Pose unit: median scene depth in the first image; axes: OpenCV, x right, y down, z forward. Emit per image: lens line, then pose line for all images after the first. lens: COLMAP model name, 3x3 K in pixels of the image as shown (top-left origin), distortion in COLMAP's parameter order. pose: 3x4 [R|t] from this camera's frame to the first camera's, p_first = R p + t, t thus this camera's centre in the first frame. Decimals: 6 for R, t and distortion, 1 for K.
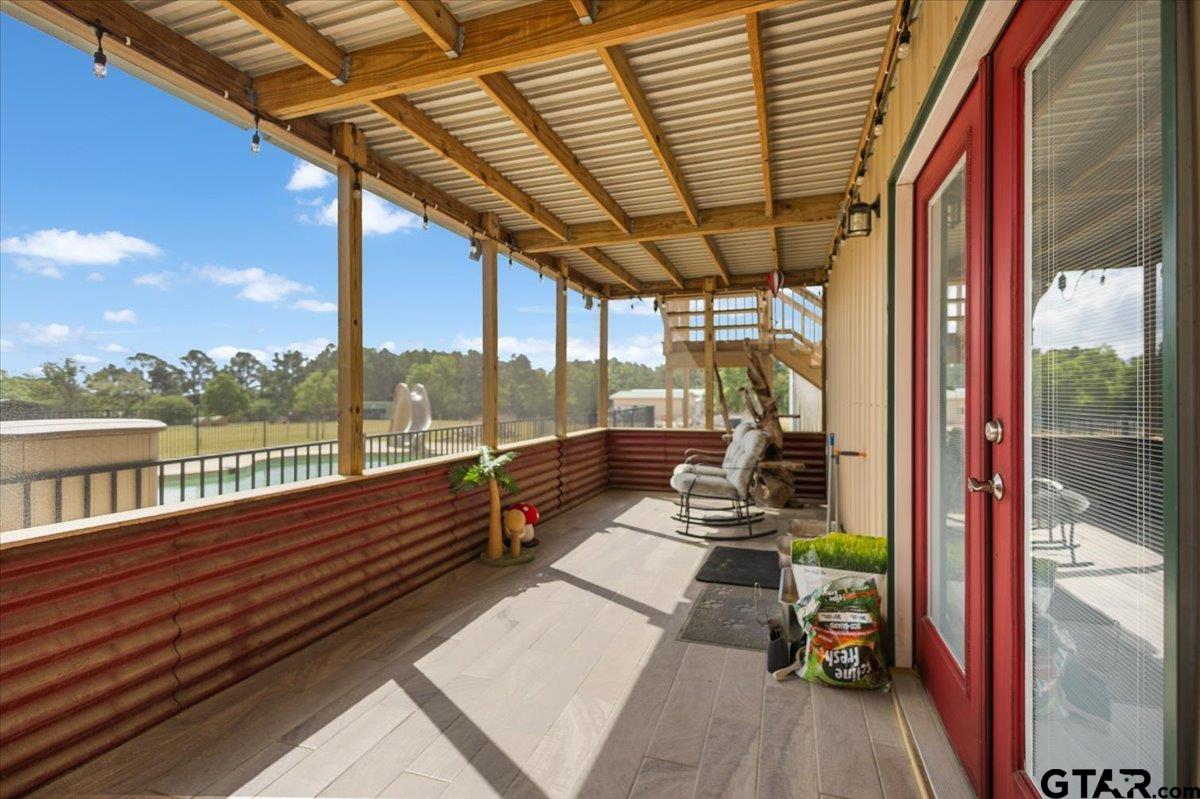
lens RADIAL K [[561.8, 0, 600.0], [0, 561.8, 399.5], [0, 0, 1]] dist [0.008260, -0.000297]
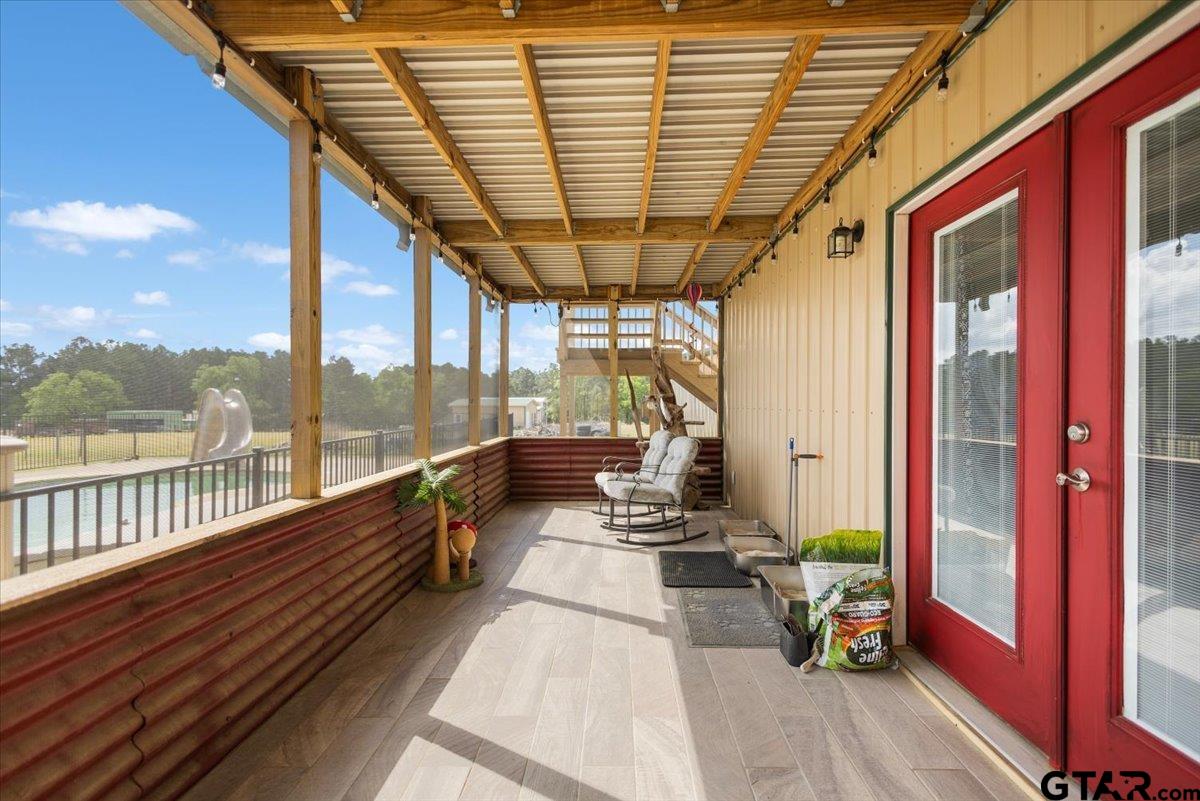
lens RADIAL K [[567.5, 0, 608.3], [0, 567.5, 409.6], [0, 0, 1]] dist [0.009125, -0.000291]
pose [[0.953362, -0.001747, 0.301826, -0.224031], [0.000575, 0.999992, 0.003972, 0.000905], [-0.301830, -0.003613, 0.953355, 0.060555]]
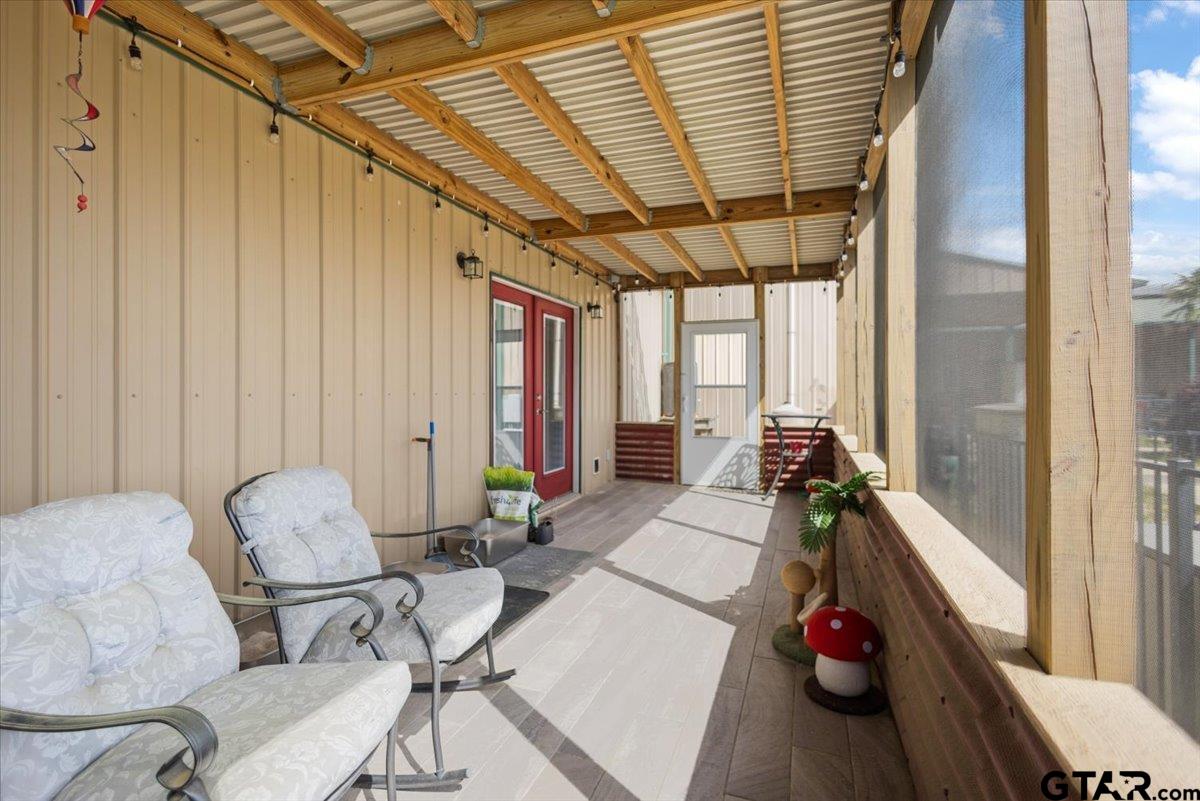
lens RADIAL K [[553.3, 0, 602.2], [0, 553.3, 399.0], [0, 0, 1]] dist [0.004125, -0.000739]
pose [[-0.999640, -0.005210, 0.026331, 0.065126], [-0.004852, 0.999895, 0.013656, 0.003474], [-0.026400, 0.013523, -0.999560, 1.790484]]
